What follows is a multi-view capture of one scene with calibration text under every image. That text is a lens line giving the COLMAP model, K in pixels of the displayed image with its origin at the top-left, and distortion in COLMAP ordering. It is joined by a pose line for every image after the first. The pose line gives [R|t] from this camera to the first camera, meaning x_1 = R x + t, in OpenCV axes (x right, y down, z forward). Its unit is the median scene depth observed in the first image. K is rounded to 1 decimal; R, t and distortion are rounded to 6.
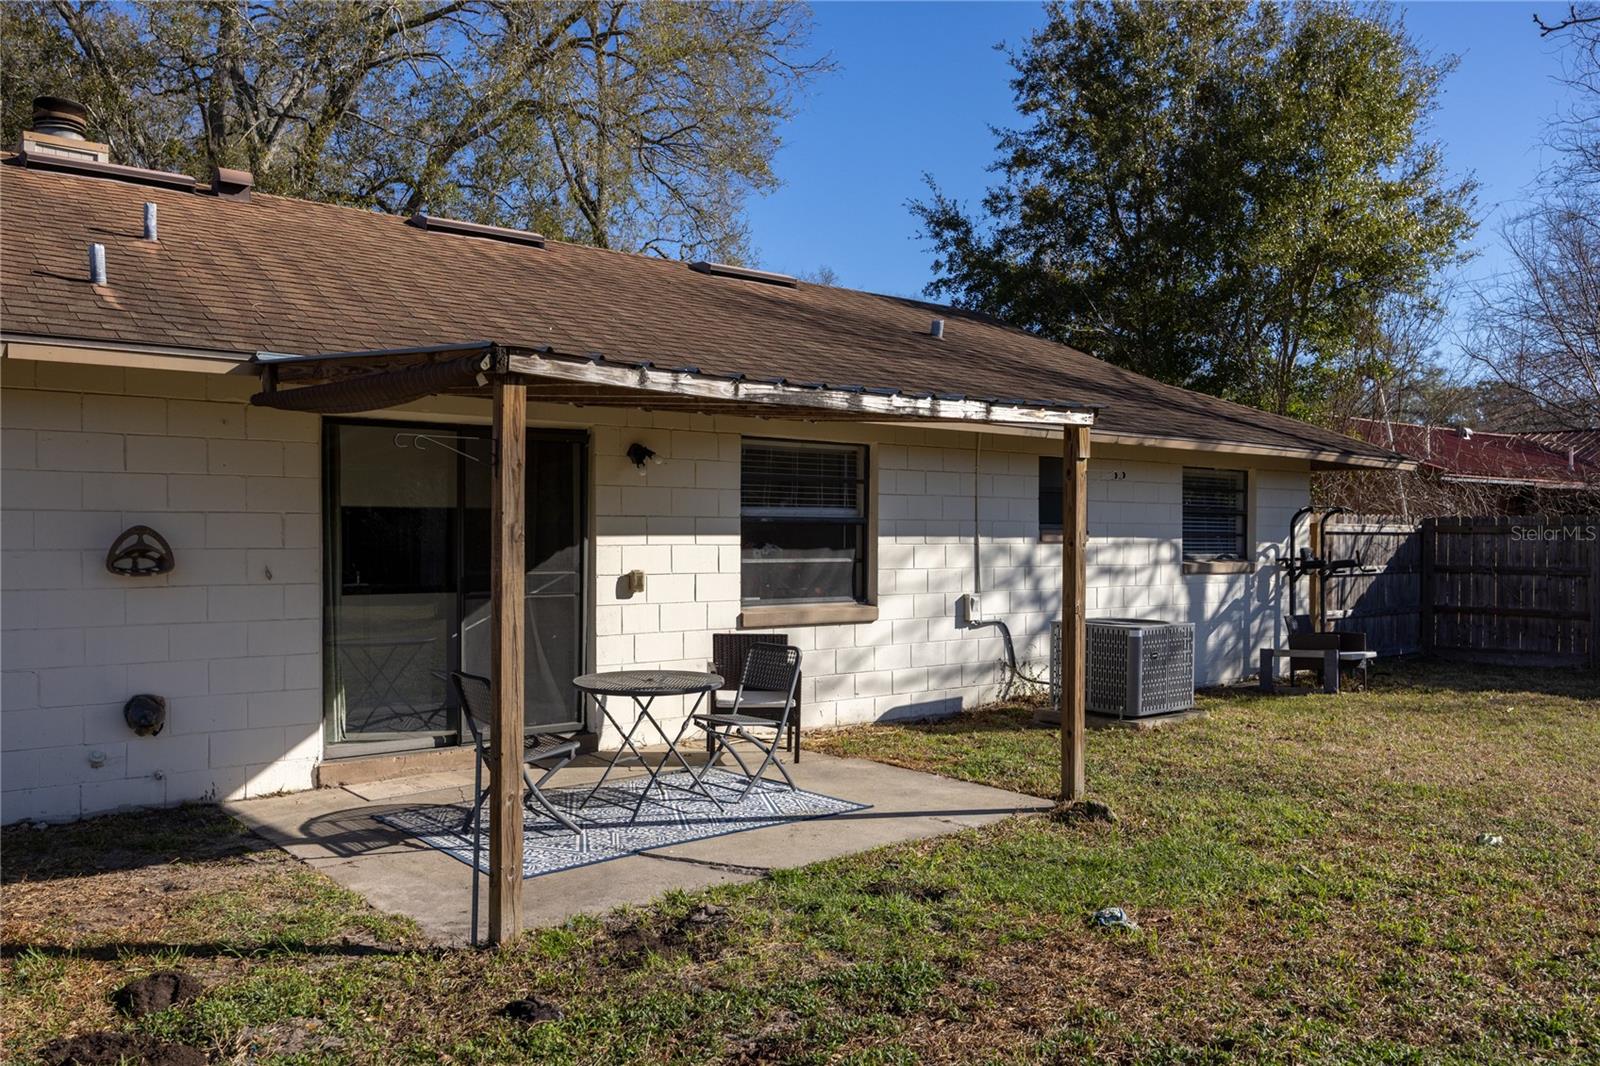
lens RADIAL K [[1281.2, 0, 810.5], [0, 1281.2, 549.2], [0, 0, 1]] dist [-0.001466, -0.000319]
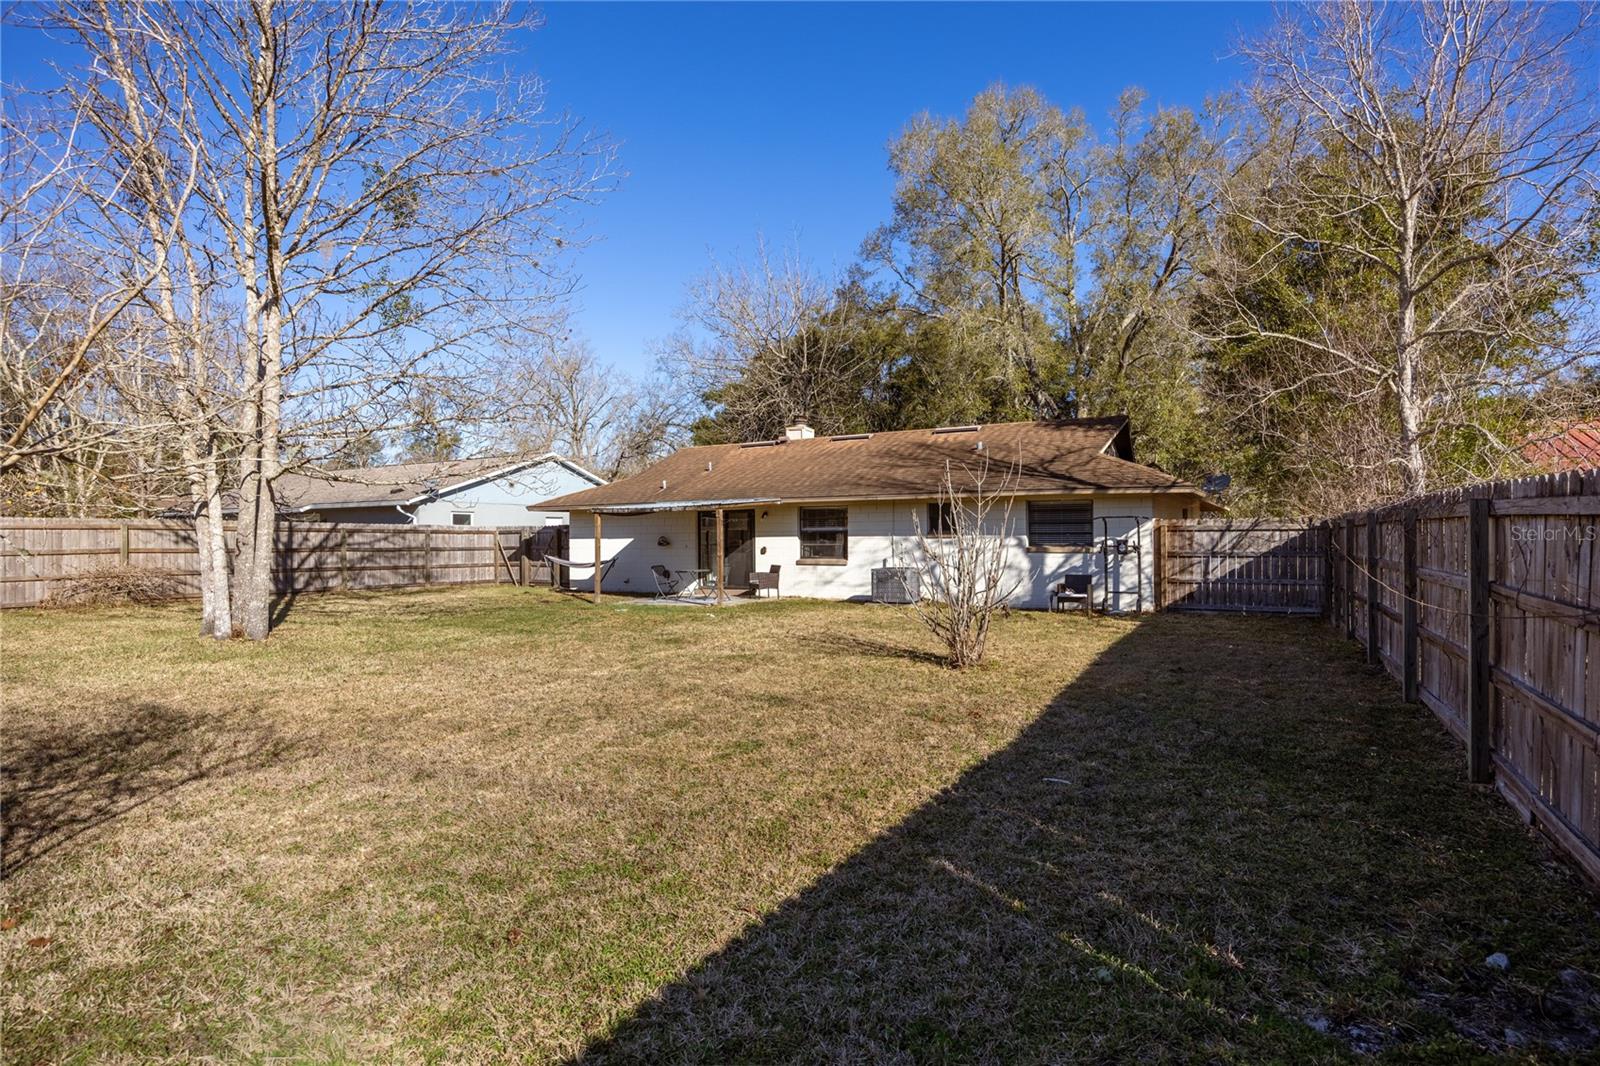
lens RADIAL K [[851.2, 0, 800.0], [0, 851.2, 533.0], [0, 0, 1]] dist [-0.001268, 0.000117]
pose [[0.351964, -0.005903, -0.935995, 1.500661], [0.003934, 0.999981, -0.004827, -0.007087], [0.936005, -0.001983, 0.351981, 0.168247]]
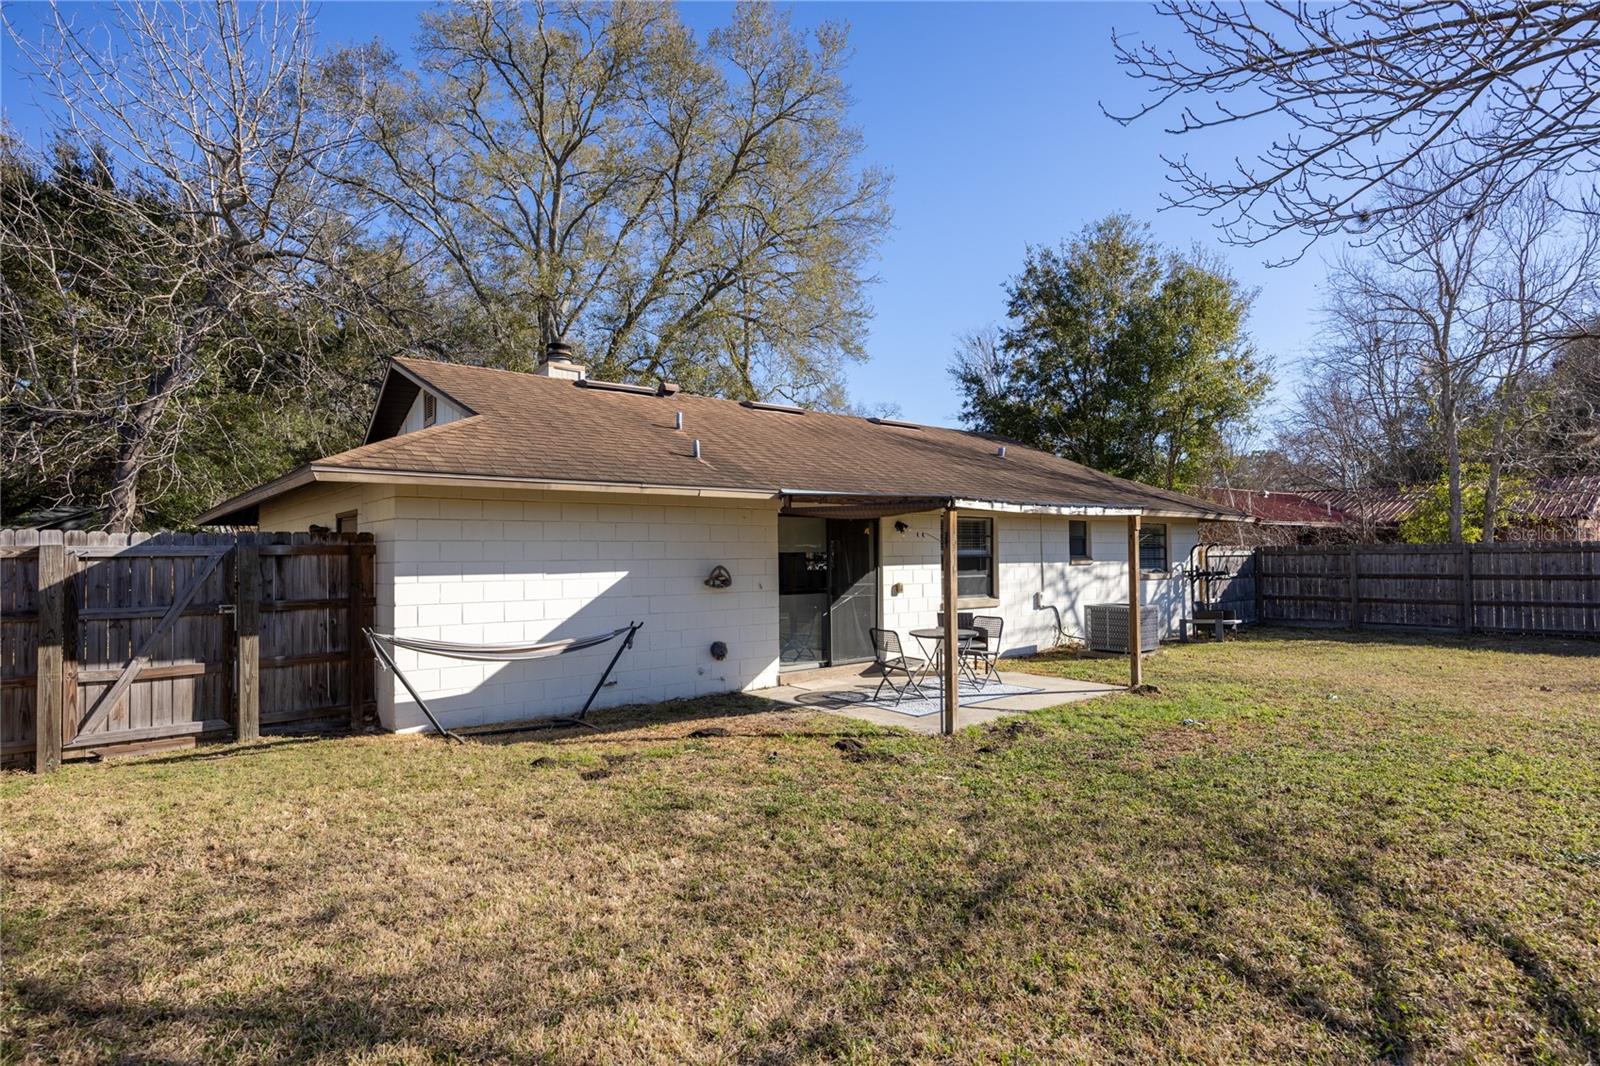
lens RADIAL K [[851.2, 0, 800.0], [0, 851.2, 533.0], [0, 0, 1]] dist [-0.001268, 0.000117]
pose [[0.999913, -0.012329, -0.004632, -0.200460], [0.012154, 0.999279, -0.035968, -0.010799], [0.005072, 0.035908, 0.999342, -0.260800]]
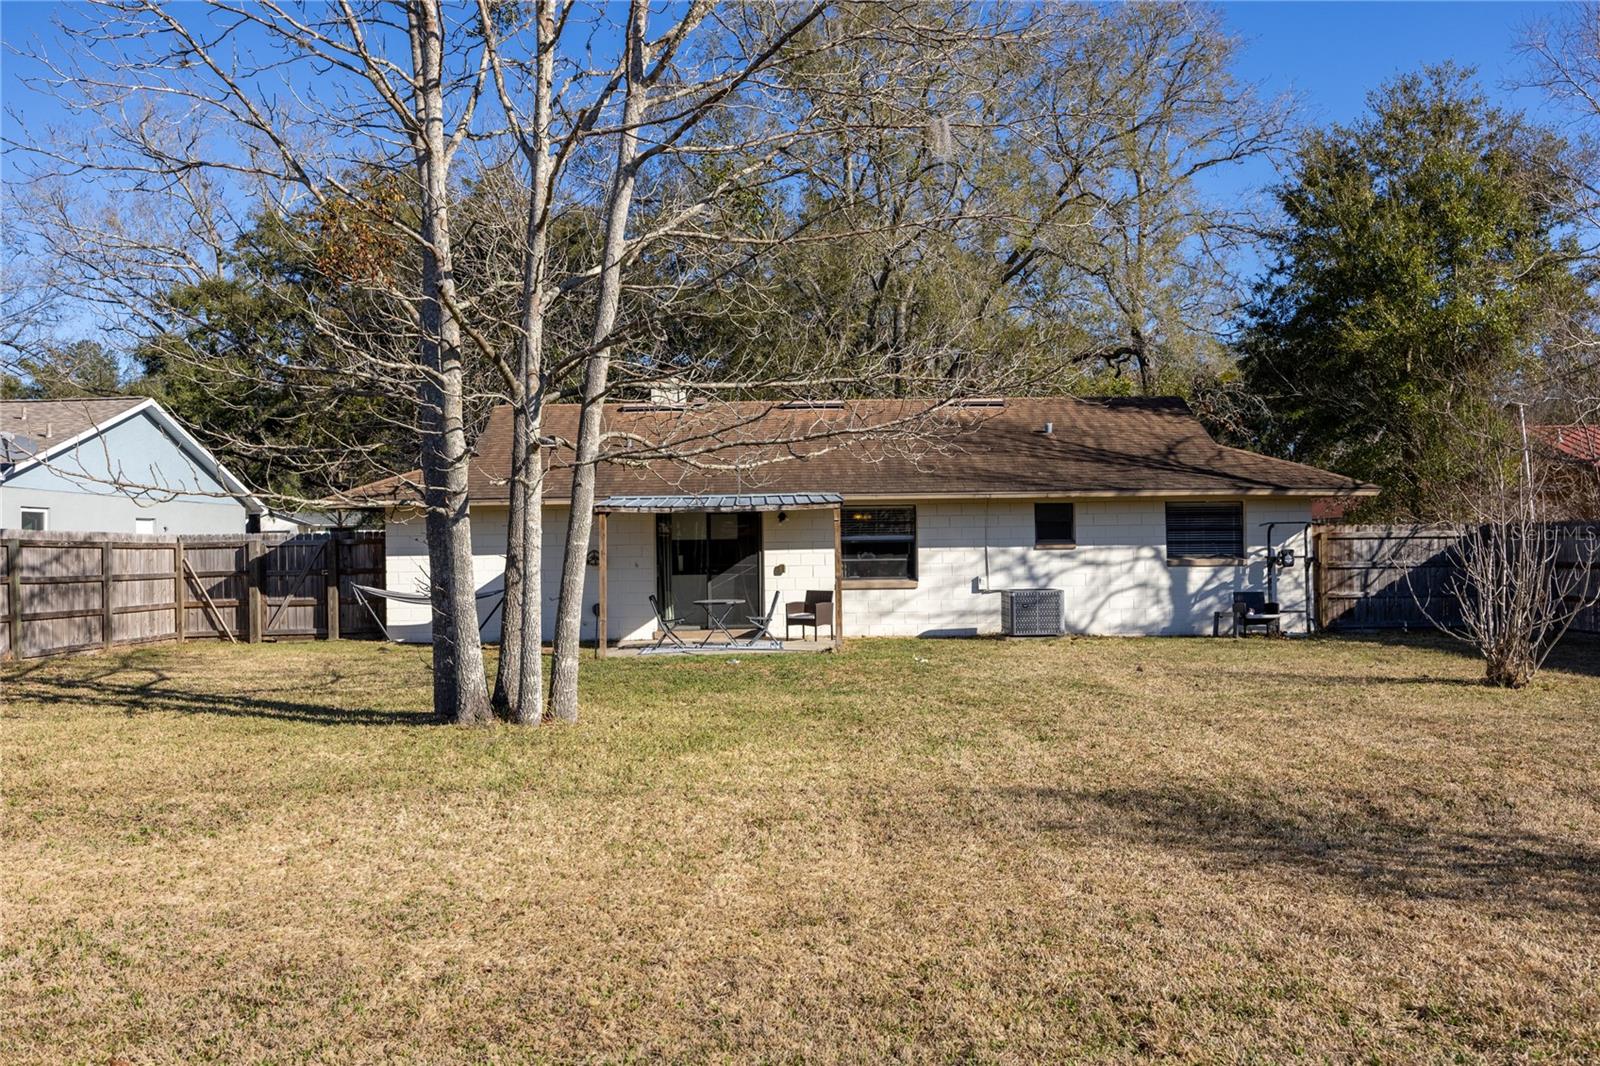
lens RADIAL K [[1391.5, 0, 800.0], [0, 1391.5, 533.0], [0, 0, 1]] dist [0.006932, 0.003336]
pose [[0.776741, -0.014458, -0.629654, 1.093978], [0.010903, 0.999895, -0.009509, -0.012284], [0.629725, 0.000521, 0.776818, -0.733490]]
